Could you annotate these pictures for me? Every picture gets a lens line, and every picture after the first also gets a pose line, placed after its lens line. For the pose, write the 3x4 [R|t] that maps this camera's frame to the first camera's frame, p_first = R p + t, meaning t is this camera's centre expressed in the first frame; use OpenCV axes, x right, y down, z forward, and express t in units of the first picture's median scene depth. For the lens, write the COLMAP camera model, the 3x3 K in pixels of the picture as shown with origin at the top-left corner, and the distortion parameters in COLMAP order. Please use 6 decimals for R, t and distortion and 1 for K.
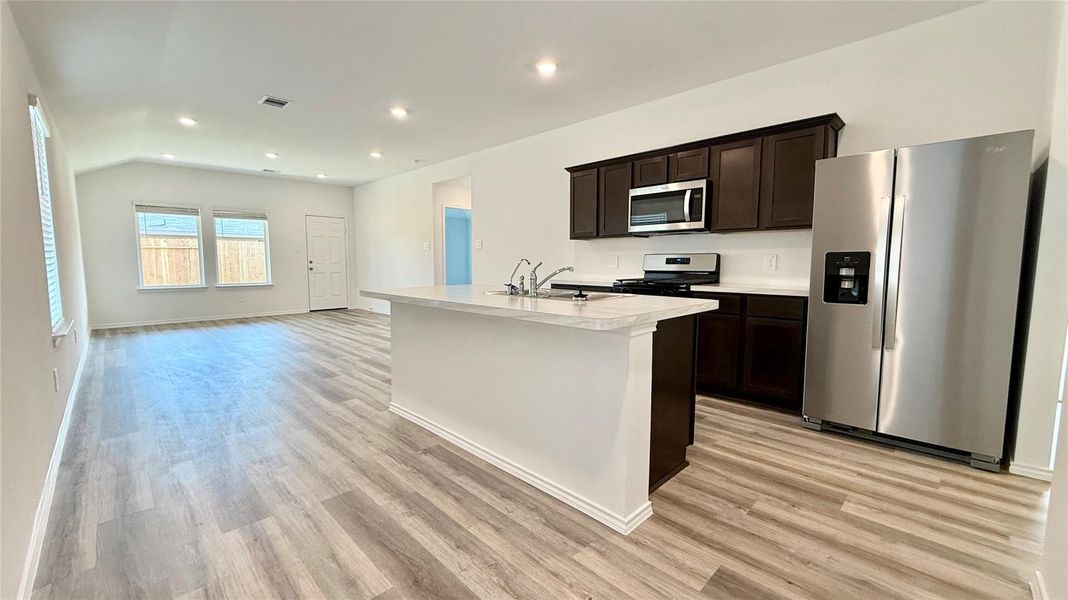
lens RADIAL K [[424.0, 0, 534.0], [0, 424.0, 300.0], [0, 0, 1]] dist [-0.004081, -0.000268]
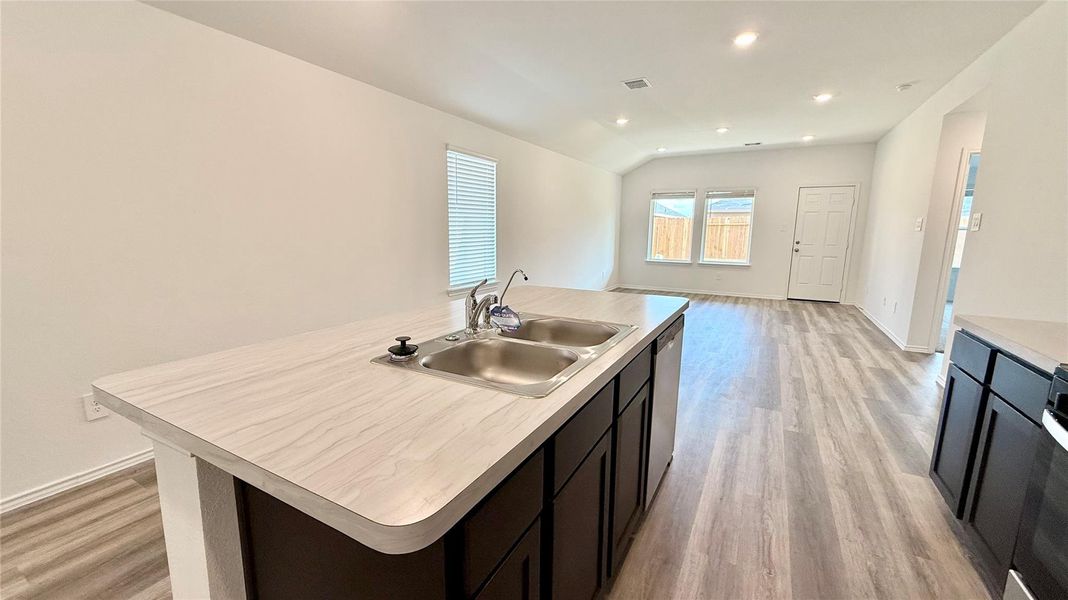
lens RADIAL K [[424.0, 0, 534.0], [0, 424.0, 300.0], [0, 0, 1]] dist [-0.004081, -0.000268]
pose [[0.272441, 0.159710, -0.948825, 0.182940], [-0.097440, 0.985638, 0.137928, -0.046697], [0.957226, 0.054877, 0.284091, 0.285154]]
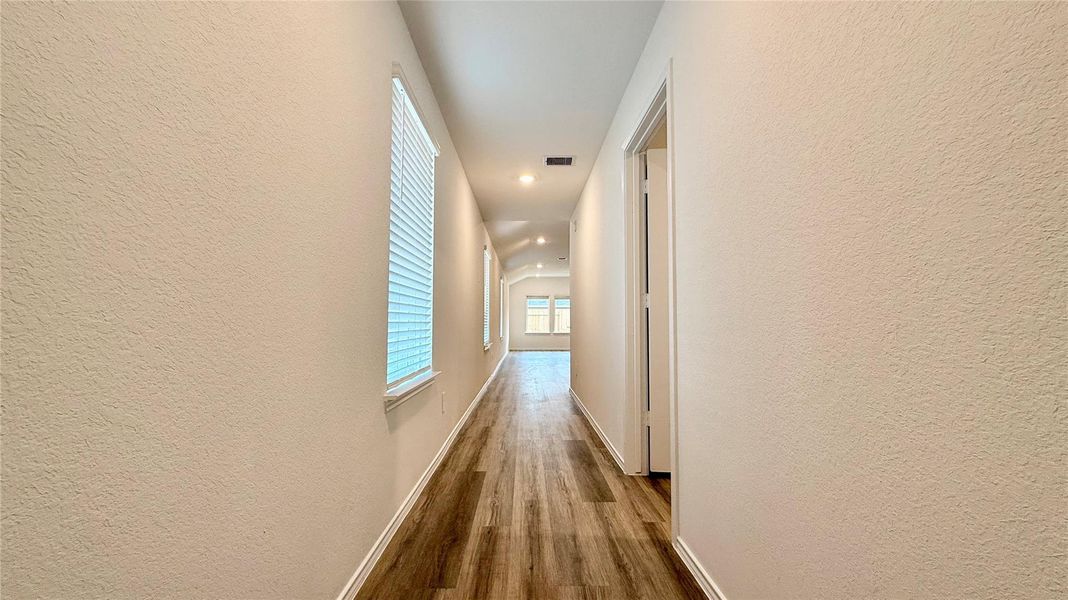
lens RADIAL K [[424.0, 0, 534.0], [0, 424.0, 300.0], [0, 0, 1]] dist [-0.004081, -0.000268]
pose [[0.723046, -0.039639, -0.689661, 0.589584], [-0.067330, 0.989555, -0.127464, 0.076003], [0.687510, 0.138597, 0.712825, -0.534680]]
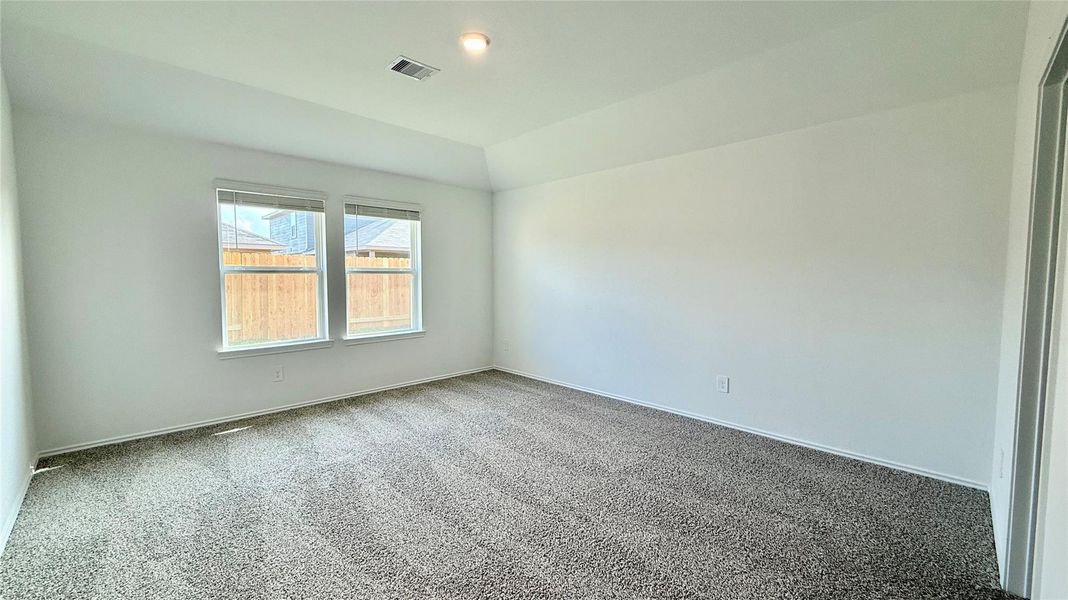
lens RADIAL K [[424.0, 0, 534.0], [0, 424.0, 300.0], [0, 0, 1]] dist [-0.004081, -0.000268]
pose [[0.999888, -0.011246, -0.009846, -0.495299], [0.011110, 0.999843, -0.013825, -0.073827], [0.010000, 0.013714, 0.999856, 0.445466]]
